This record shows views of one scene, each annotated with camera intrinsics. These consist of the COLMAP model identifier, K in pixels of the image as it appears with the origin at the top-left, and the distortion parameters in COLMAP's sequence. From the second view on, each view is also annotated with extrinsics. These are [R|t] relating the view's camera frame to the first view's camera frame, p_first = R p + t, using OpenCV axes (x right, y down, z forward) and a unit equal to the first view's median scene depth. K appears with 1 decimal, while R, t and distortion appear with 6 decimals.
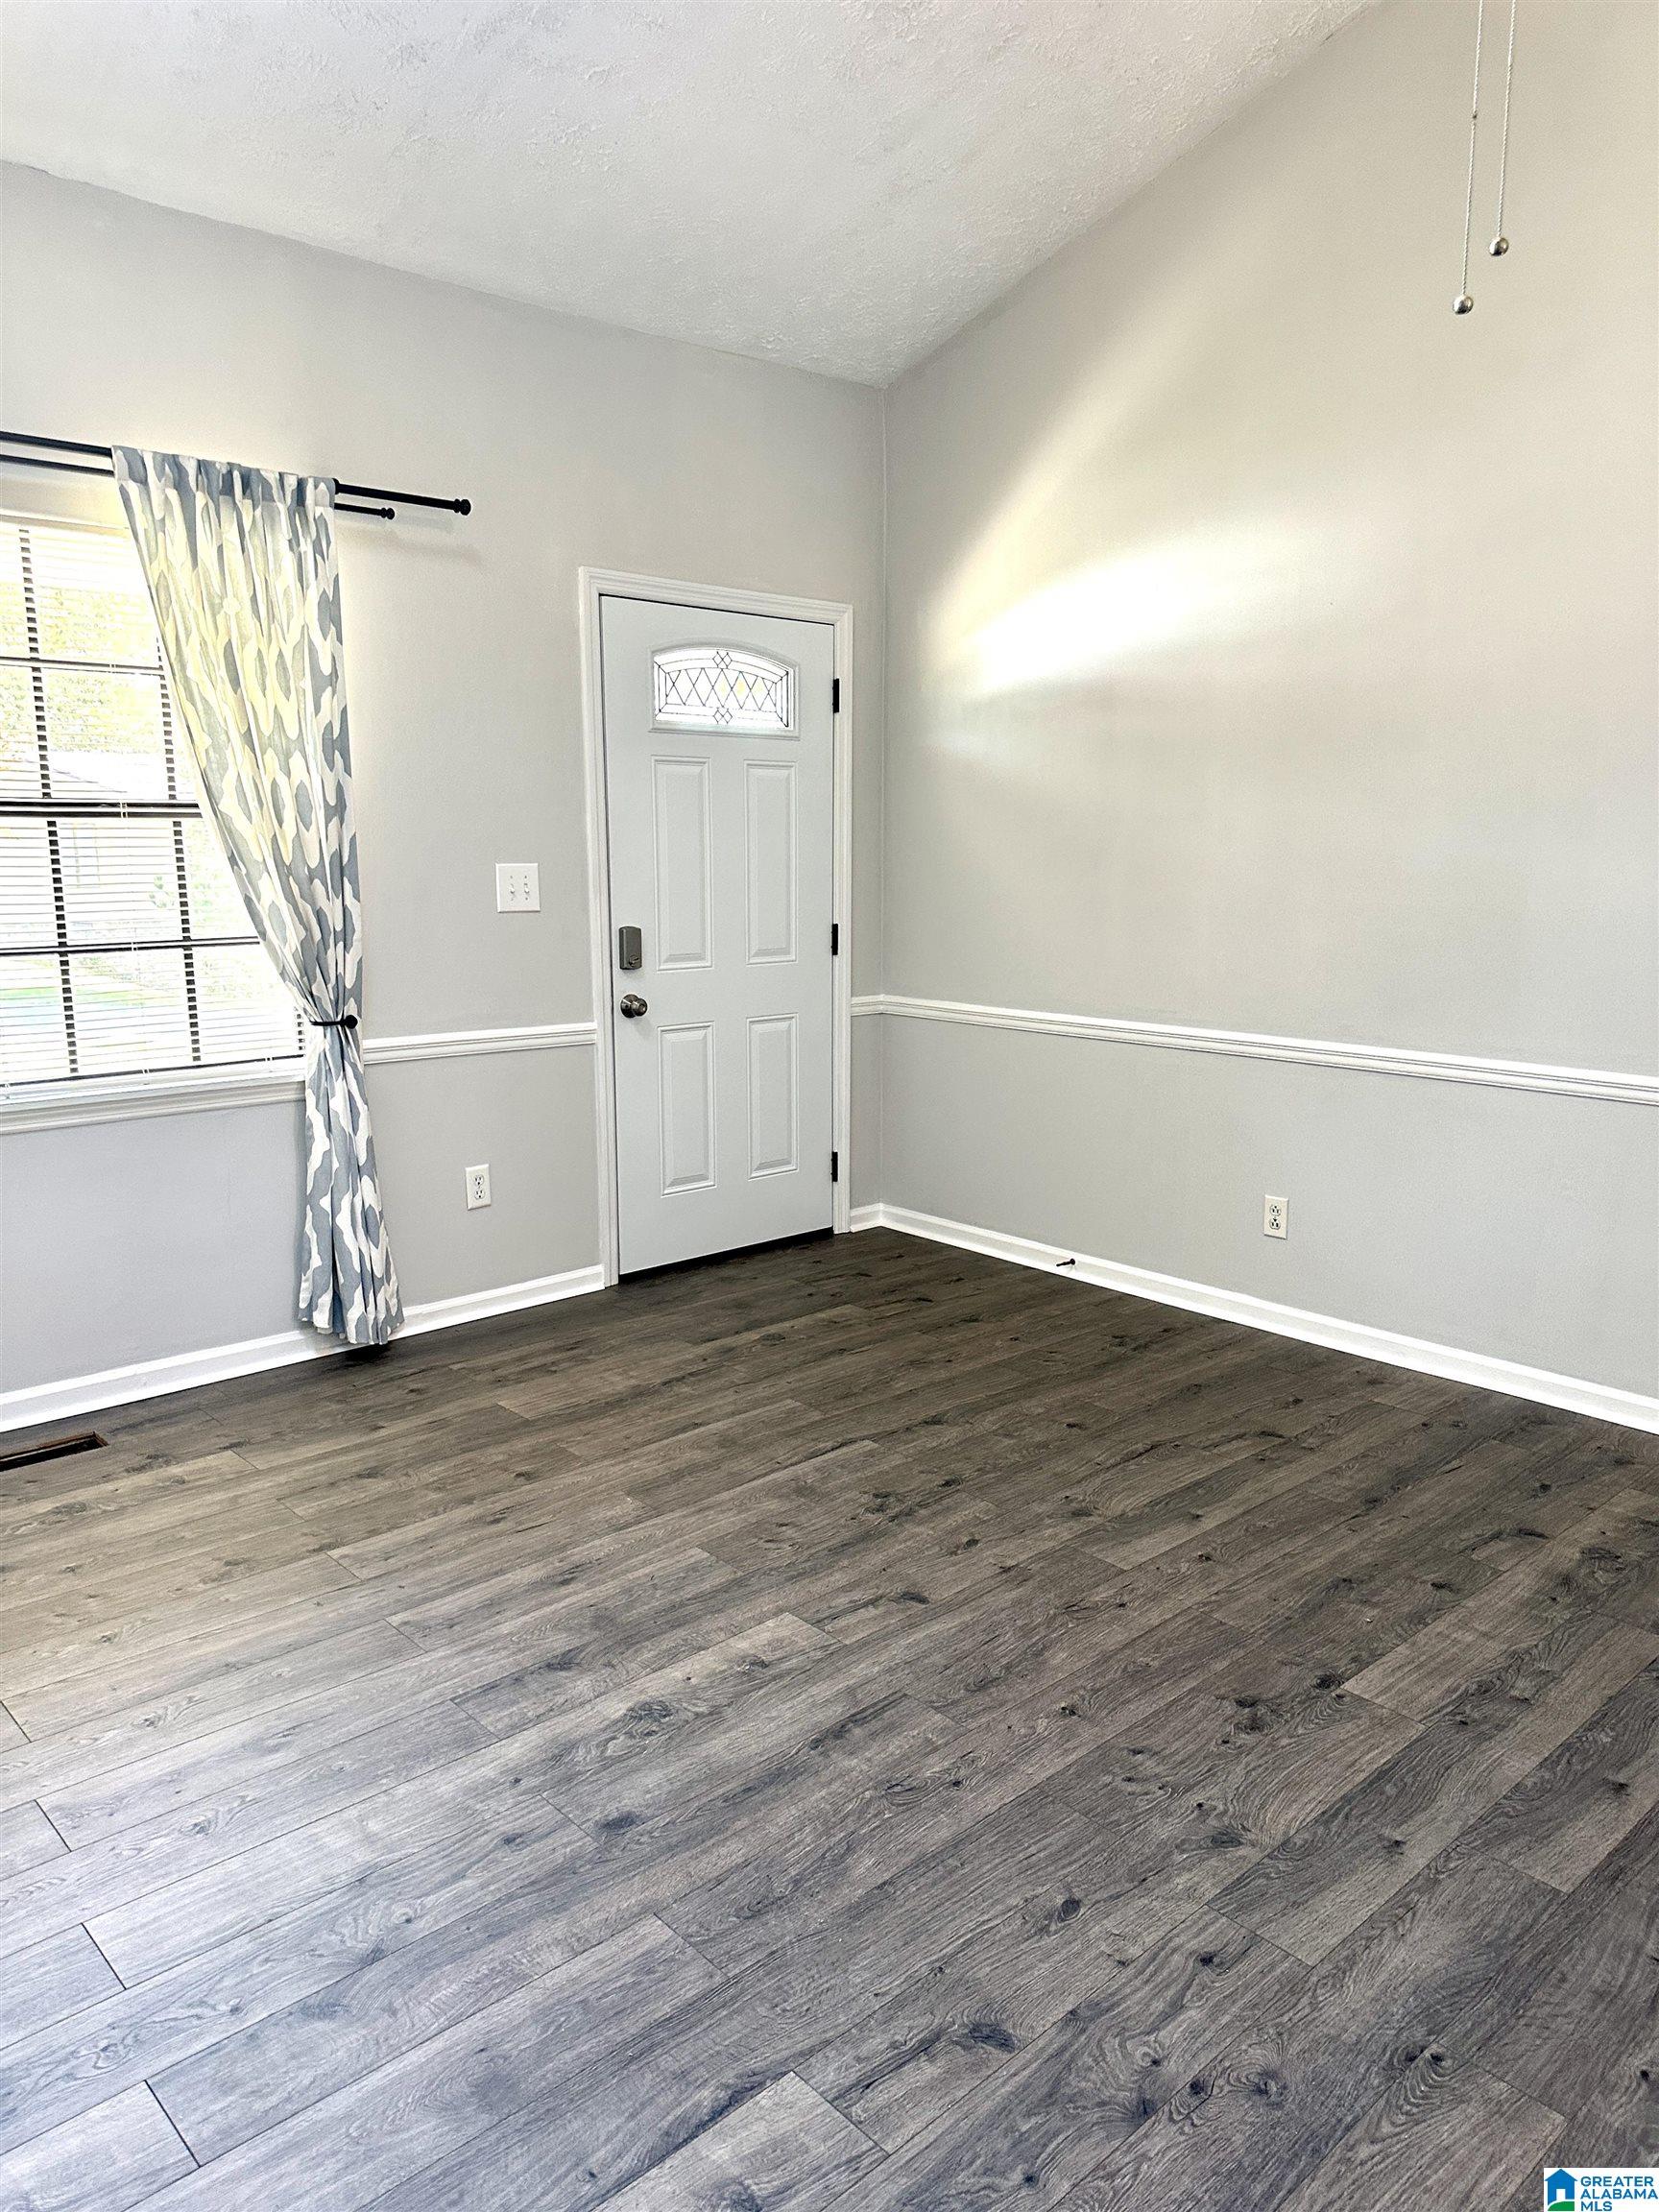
lens RADIAL K [[1540.2, 0, 825.3], [0, 1540.2, 1133.0], [0, 0, 1]] dist [0.092949, -0.127088]
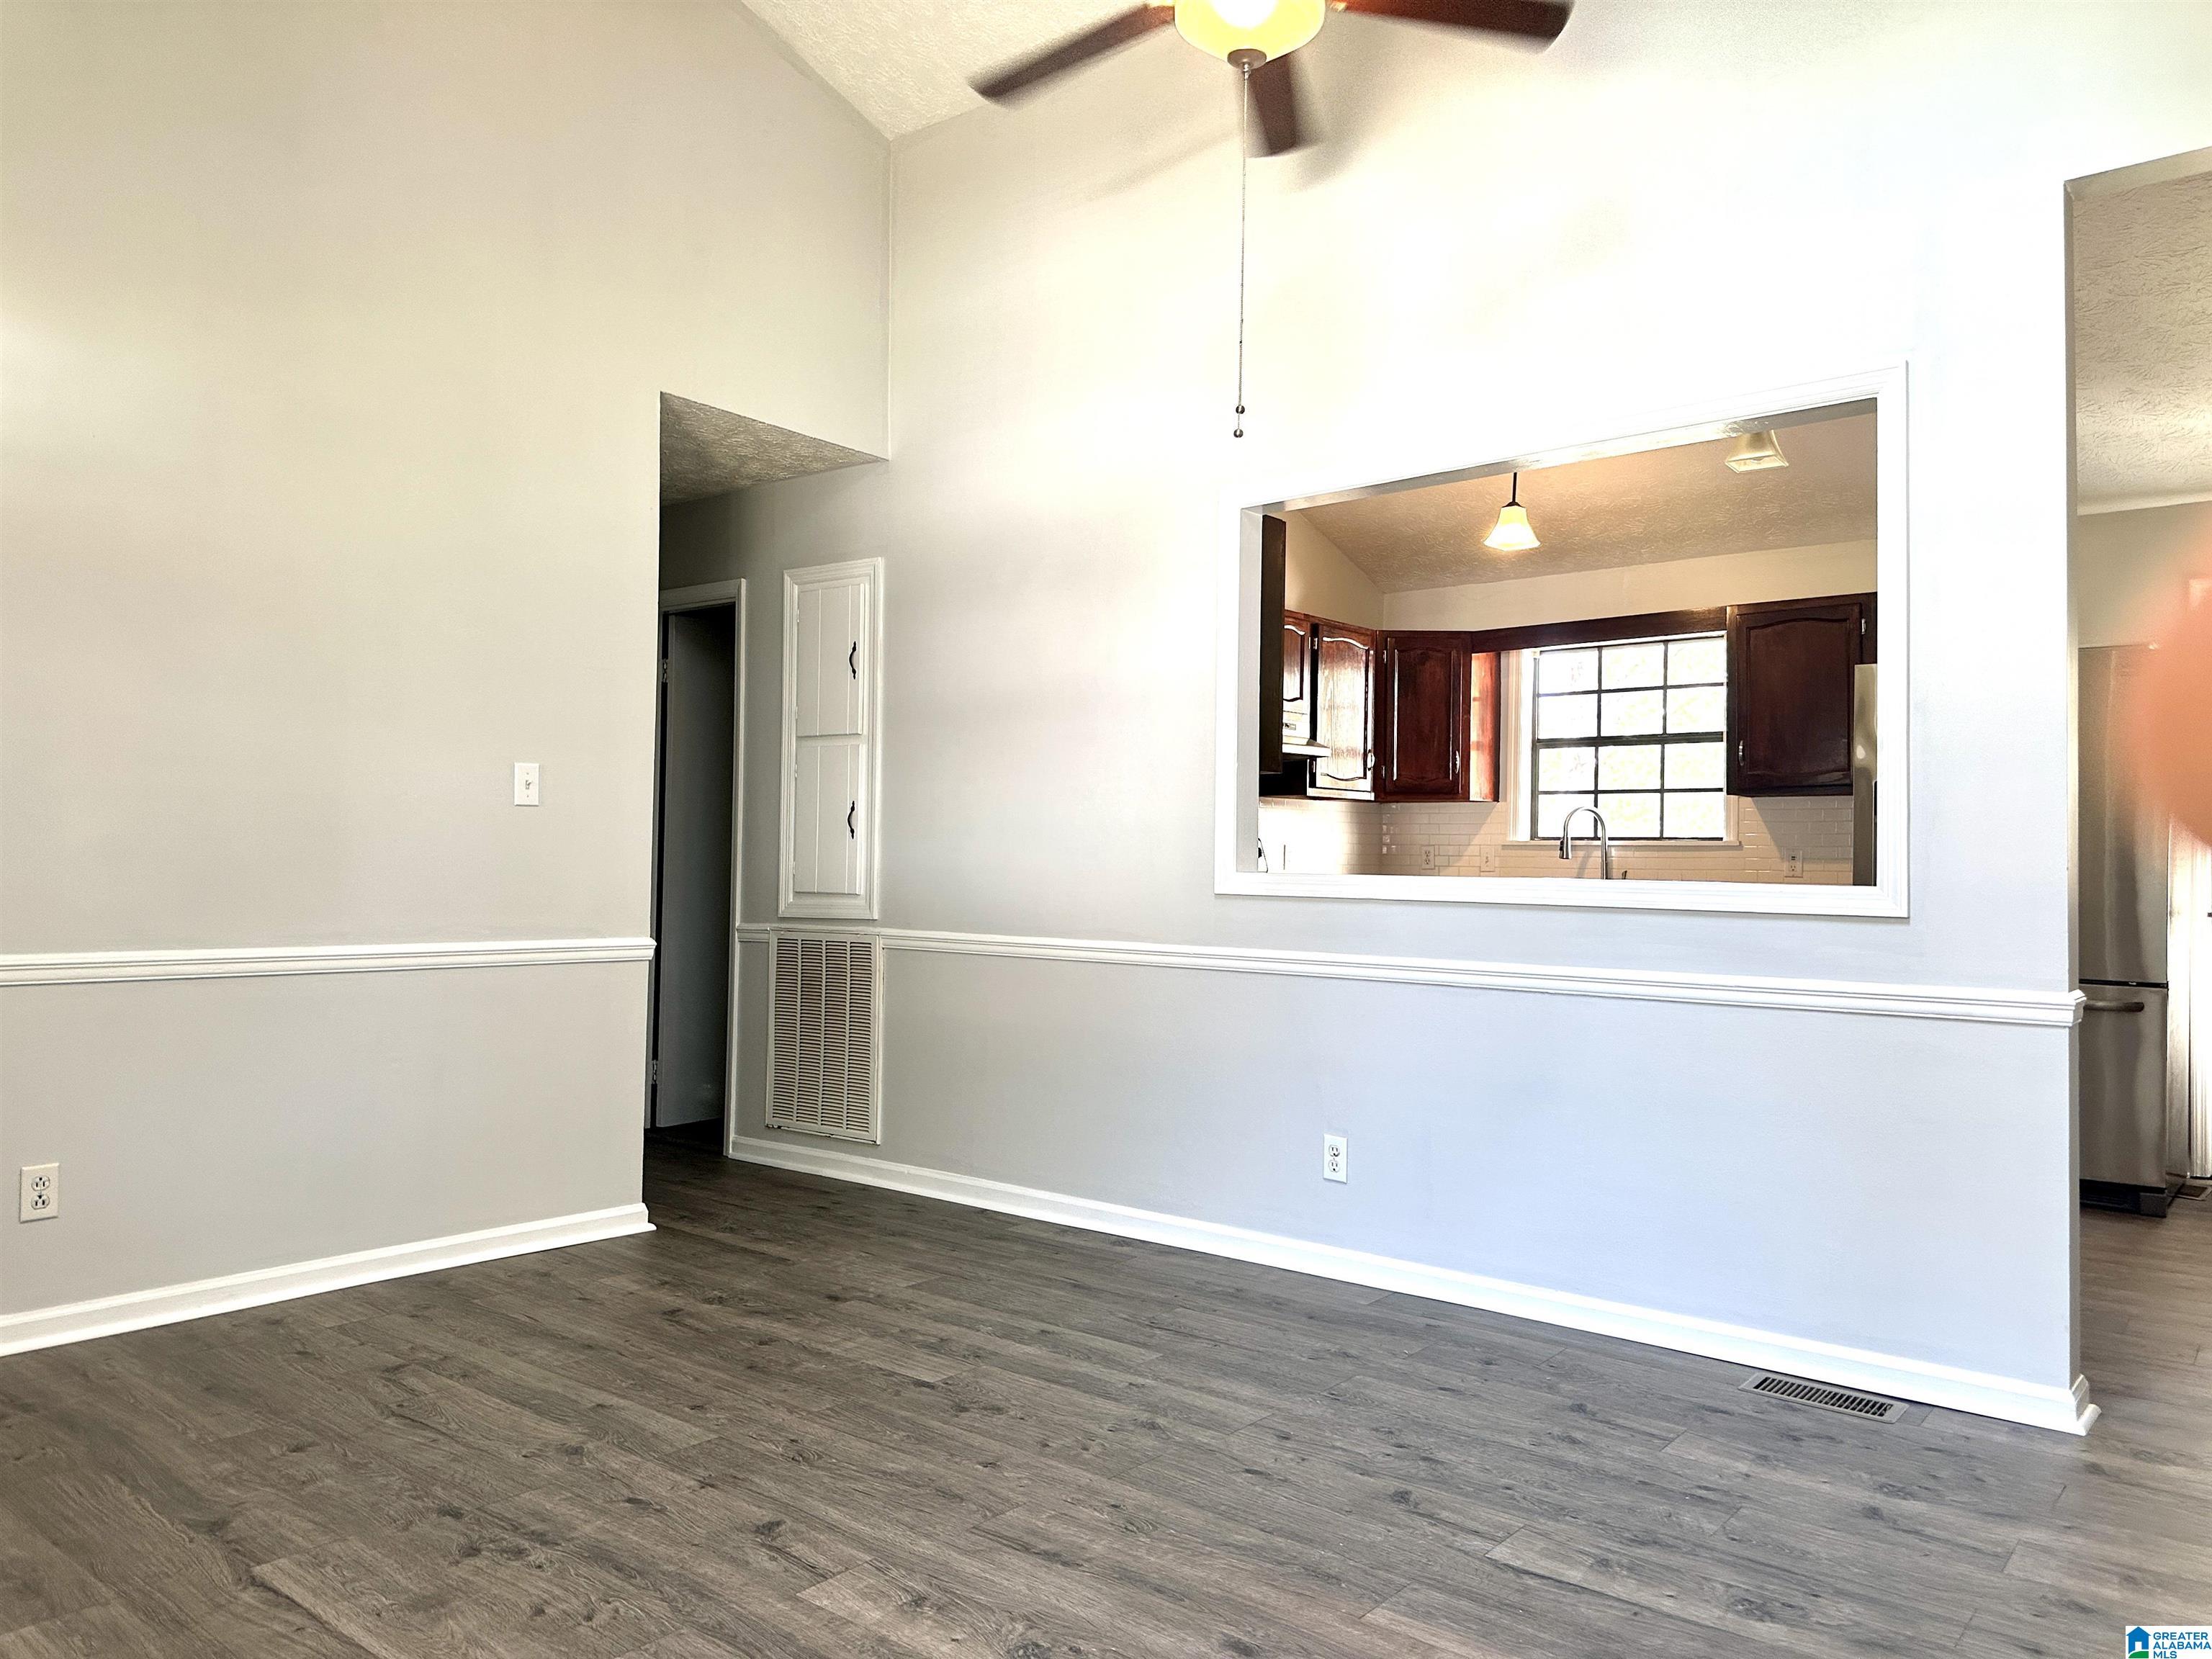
lens RADIAL K [[1562.4, 0, 1097.2], [0, 1562.4, 824.1], [0, 0, 1]] dist [0.009670, 0.003652]
pose [[-0.130947, 0.019926, 0.991189, -0.643316], [0.174916, 0.984578, 0.003315, -0.041669], [-0.975837, 0.173809, -0.132413, 0.673695]]
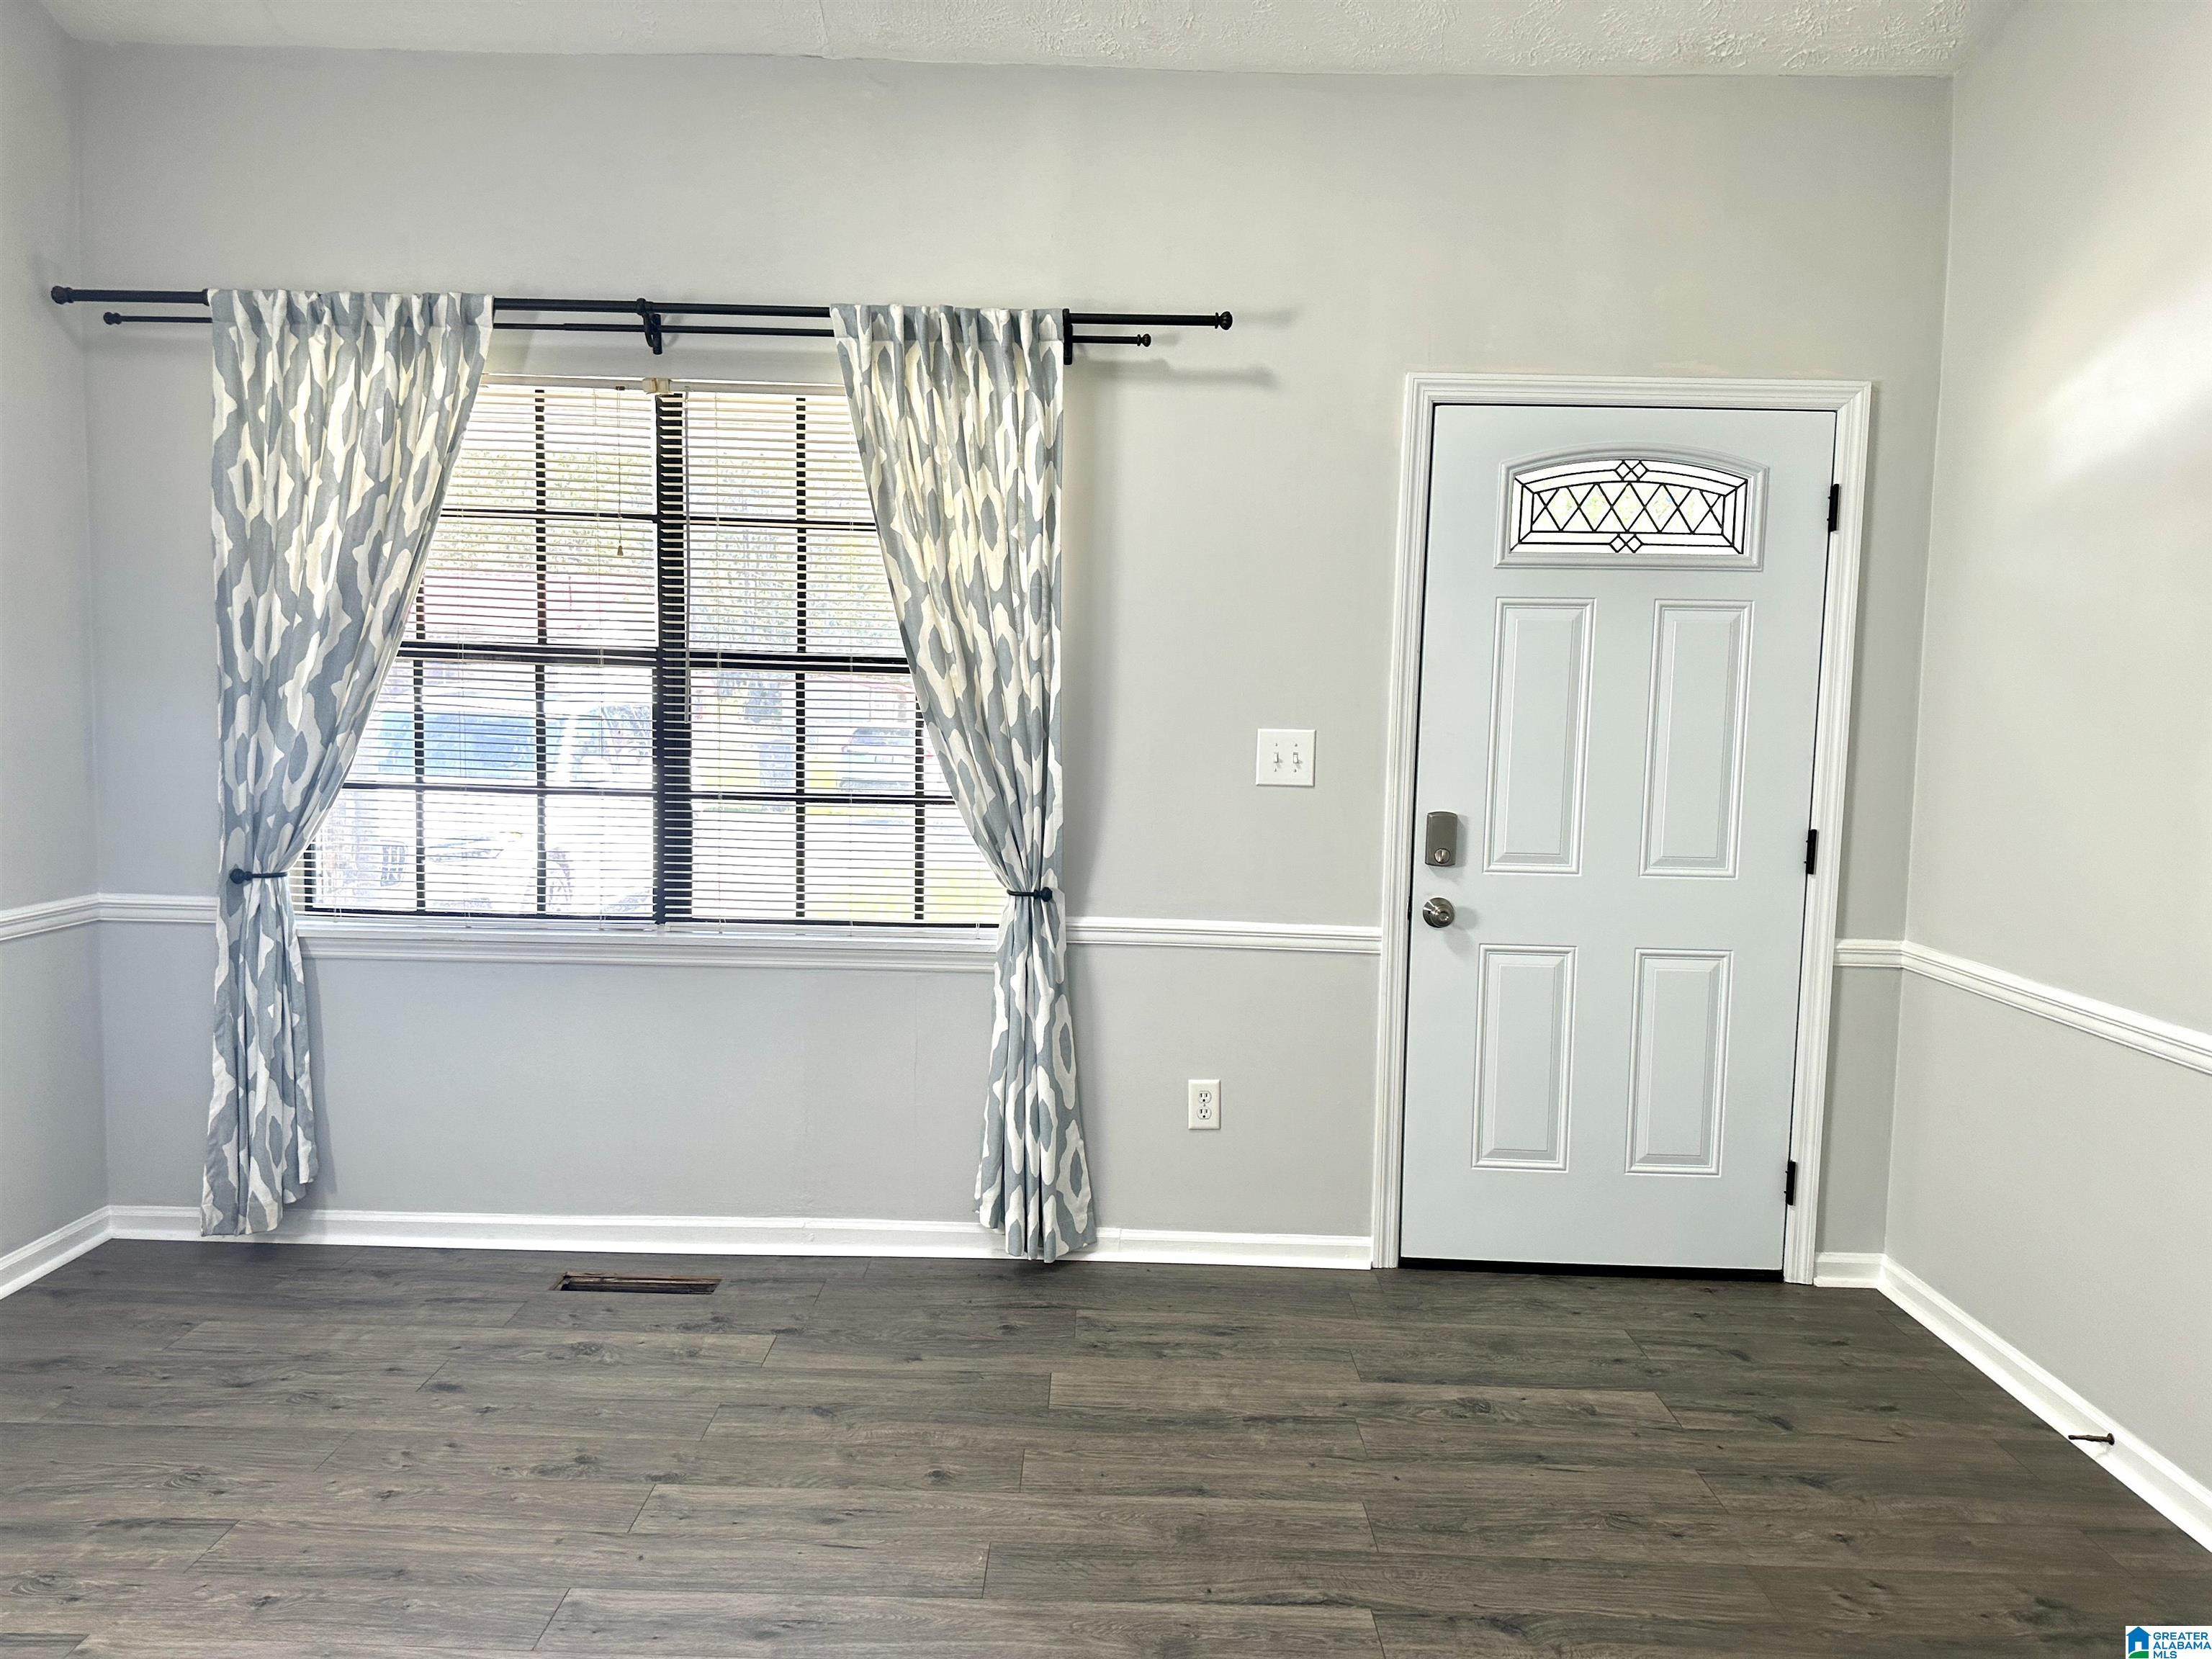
lens RADIAL K [[1566.6, 0, 1090.6], [0, 1566.6, 834.8], [0, 0, 1]] dist [0.123336, -0.200938]
pose [[0.725703, 0.076544, -0.683737, 0.363955], [-0.150570, 0.987371, -0.049276, -0.070295], [0.671330, 0.138710, 0.728063, 0.376313]]
